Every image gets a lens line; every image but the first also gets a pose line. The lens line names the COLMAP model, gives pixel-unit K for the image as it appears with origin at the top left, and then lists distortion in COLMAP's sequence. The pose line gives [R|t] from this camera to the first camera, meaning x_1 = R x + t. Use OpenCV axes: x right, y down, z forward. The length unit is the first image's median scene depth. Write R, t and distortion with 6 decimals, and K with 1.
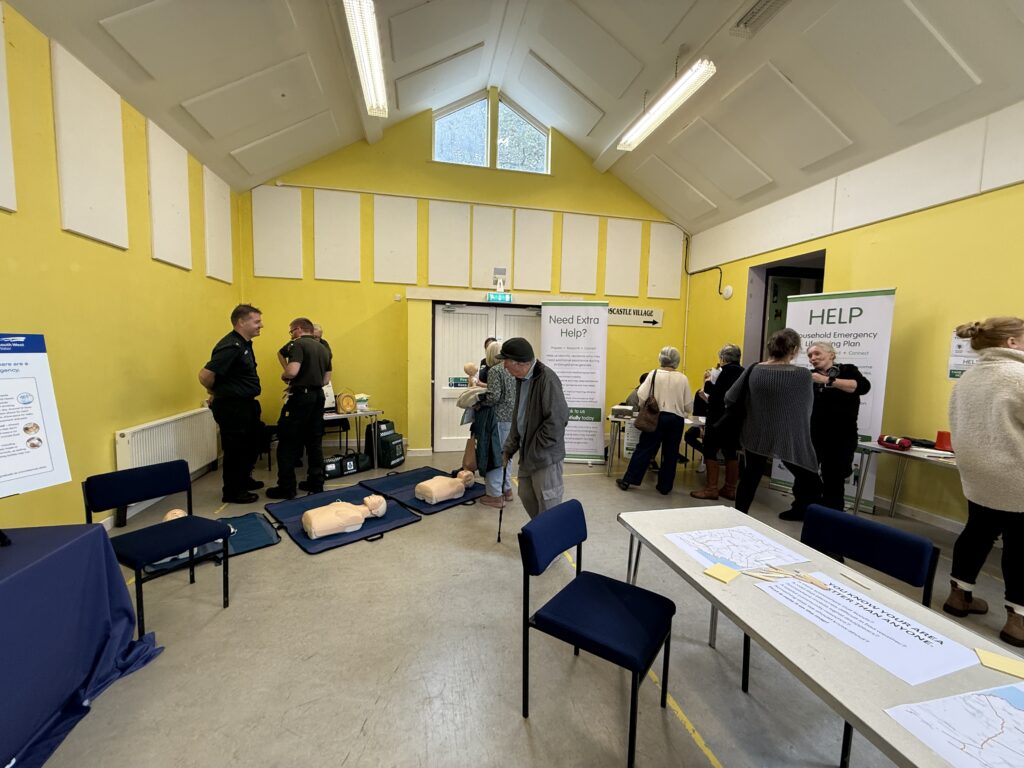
lens RADIAL K [[407.5, 0, 508.5], [0, 407.5, 382.7], [0, 0, 1]] dist [-0.000257, -0.000100]
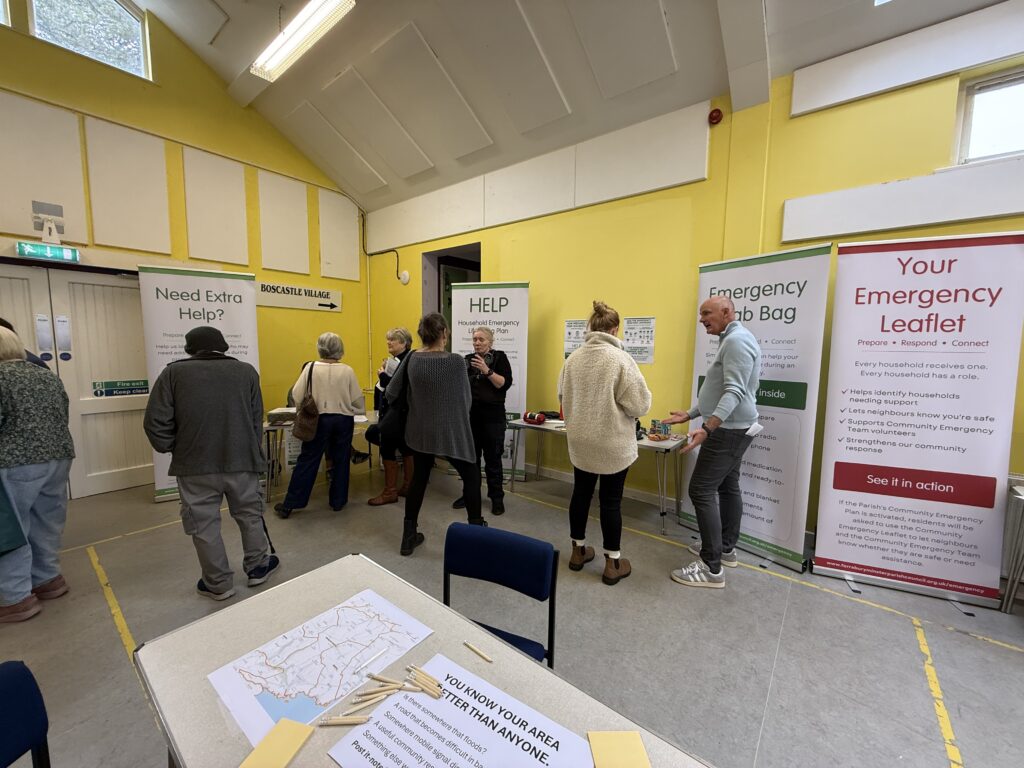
lens RADIAL K [[407.5, 0, 508.5], [0, 407.5, 382.7], [0, 0, 1]] dist [-0.000257, -0.000100]
pose [[0.778154, -0.074569, 0.623632, 0.145865], [0.054972, 0.997203, 0.050644, -0.010282], [-0.625664, -0.005126, 0.780076, 0.121751]]
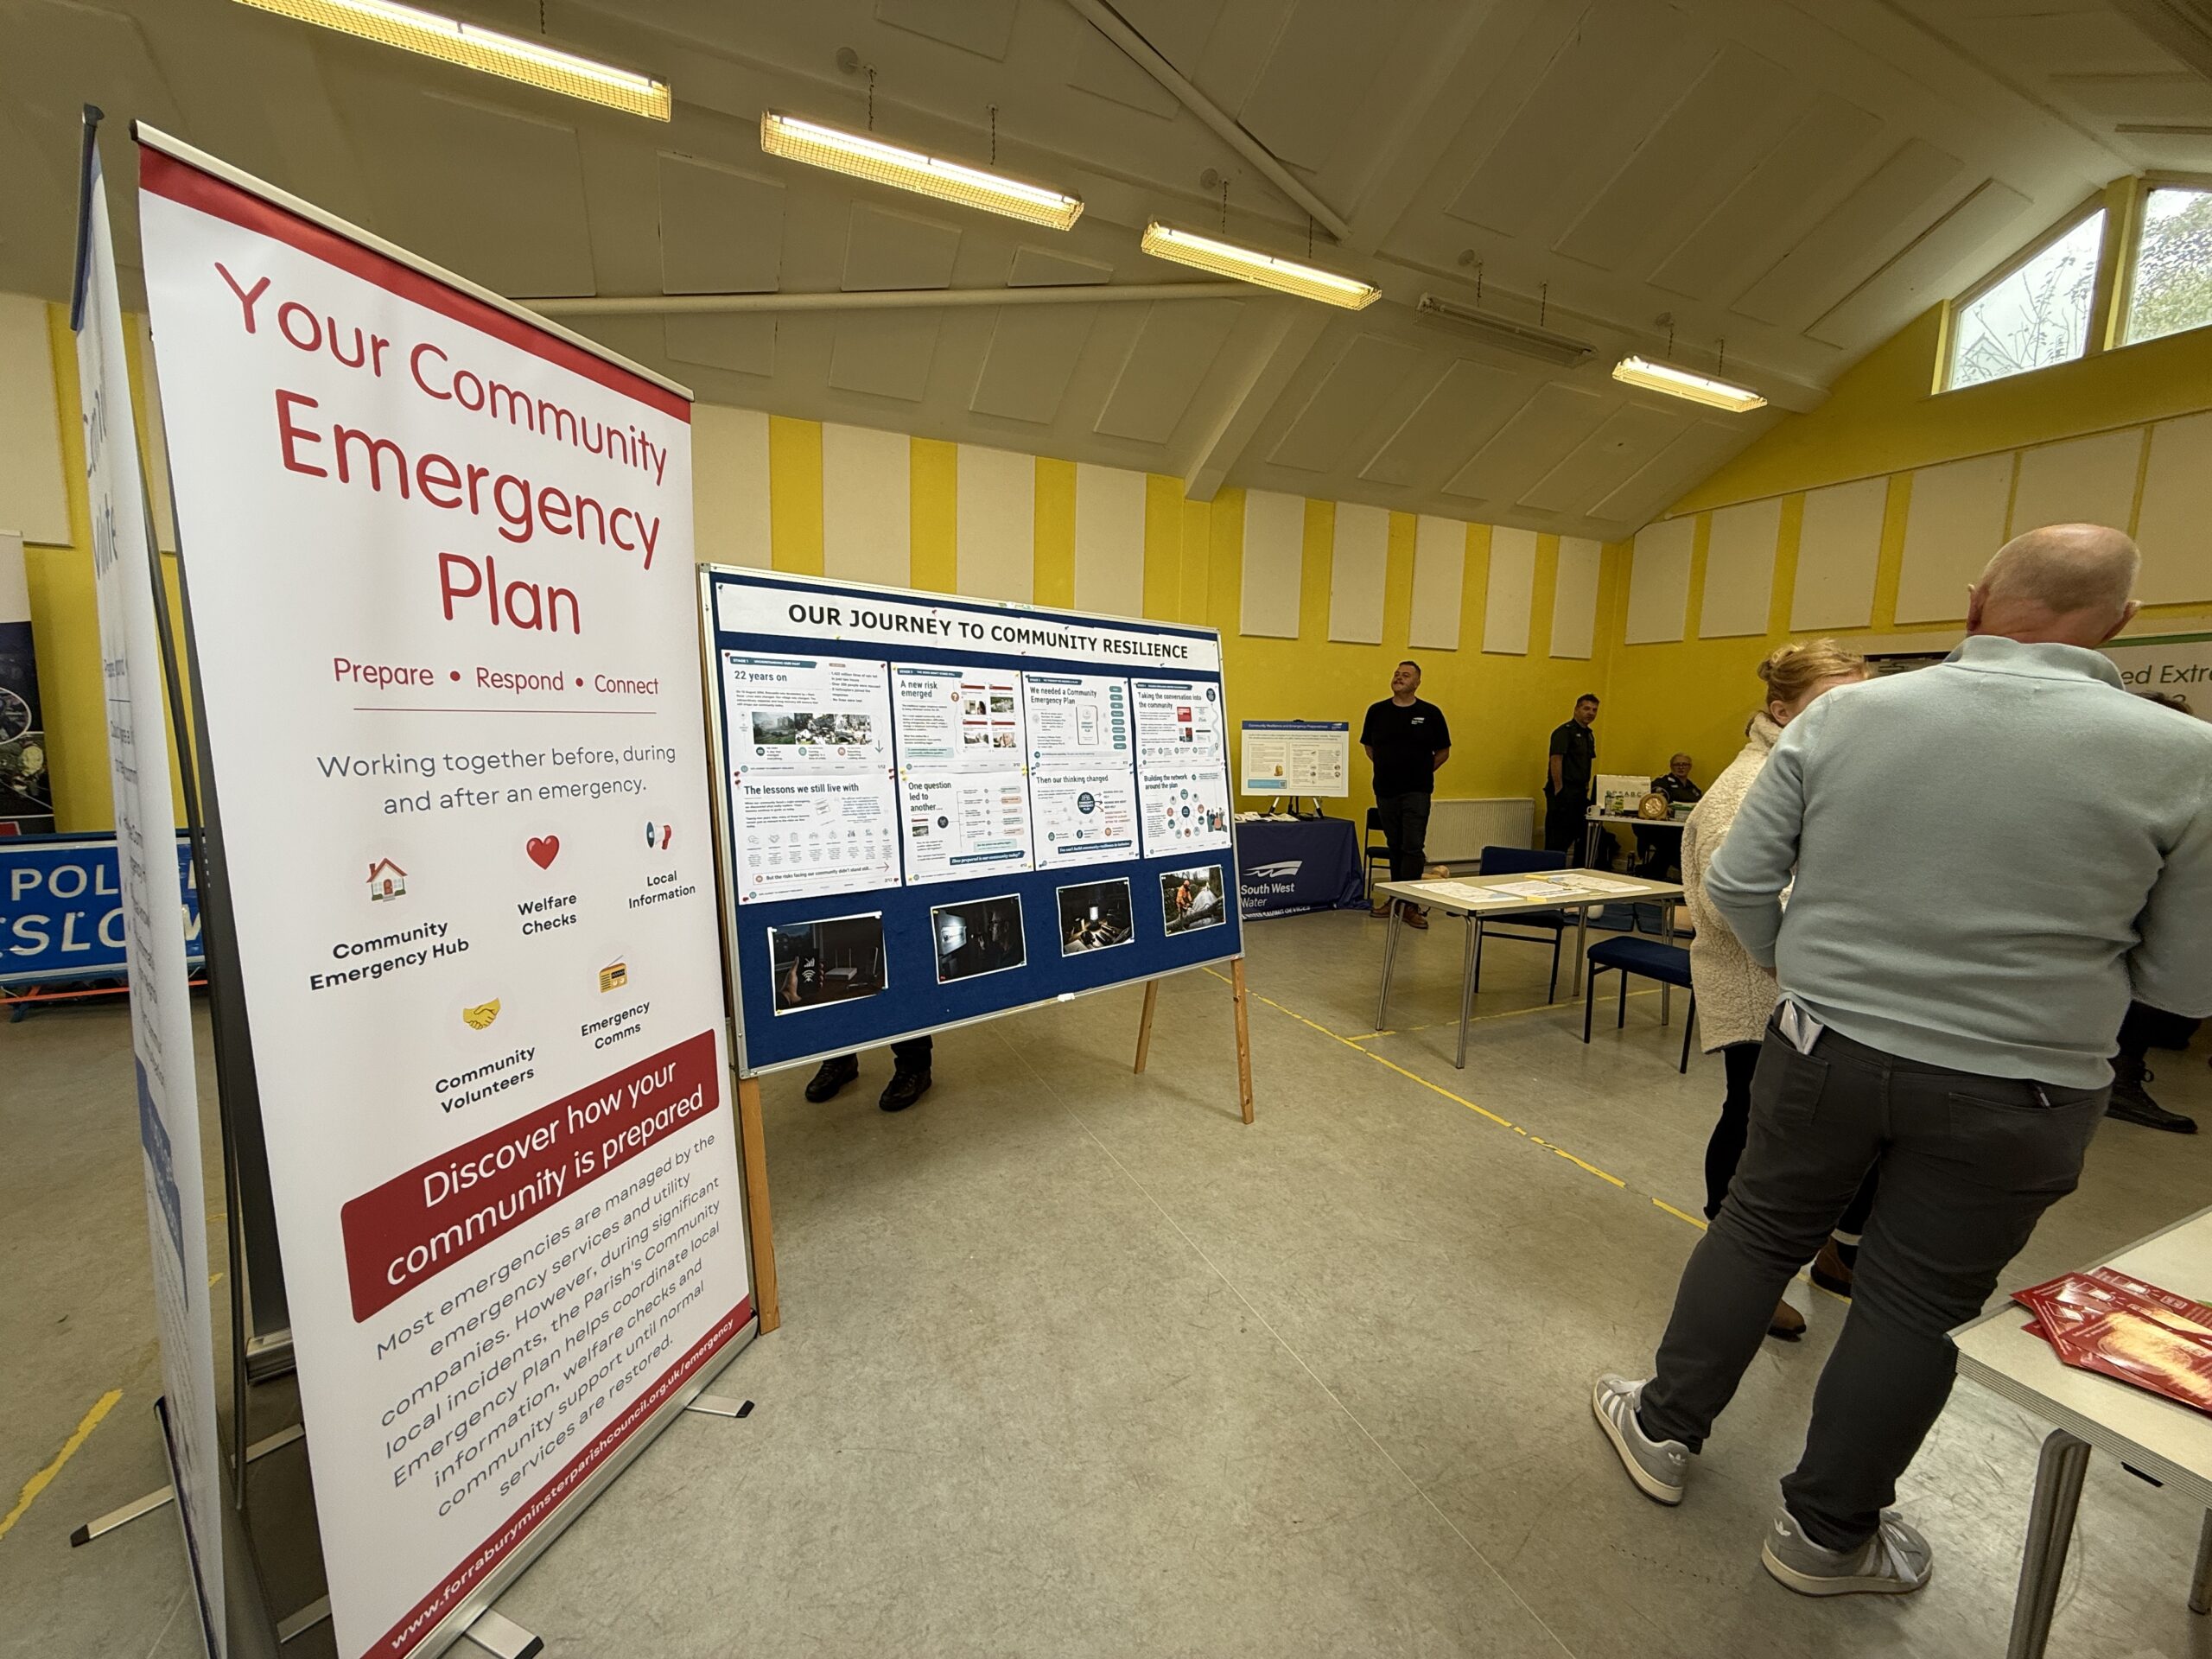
lens RADIAL K [[880.2, 0, 1098.4], [0, 880.2, 826.7], [0, 0, 1]] dist [-0.000257, -0.000100]
pose [[0.212882, 0.100583, -0.971887, 1.041671], [-0.098880, 0.991798, 0.080985, 0.059050], [0.972062, 0.078860, 0.221081, -0.406018]]
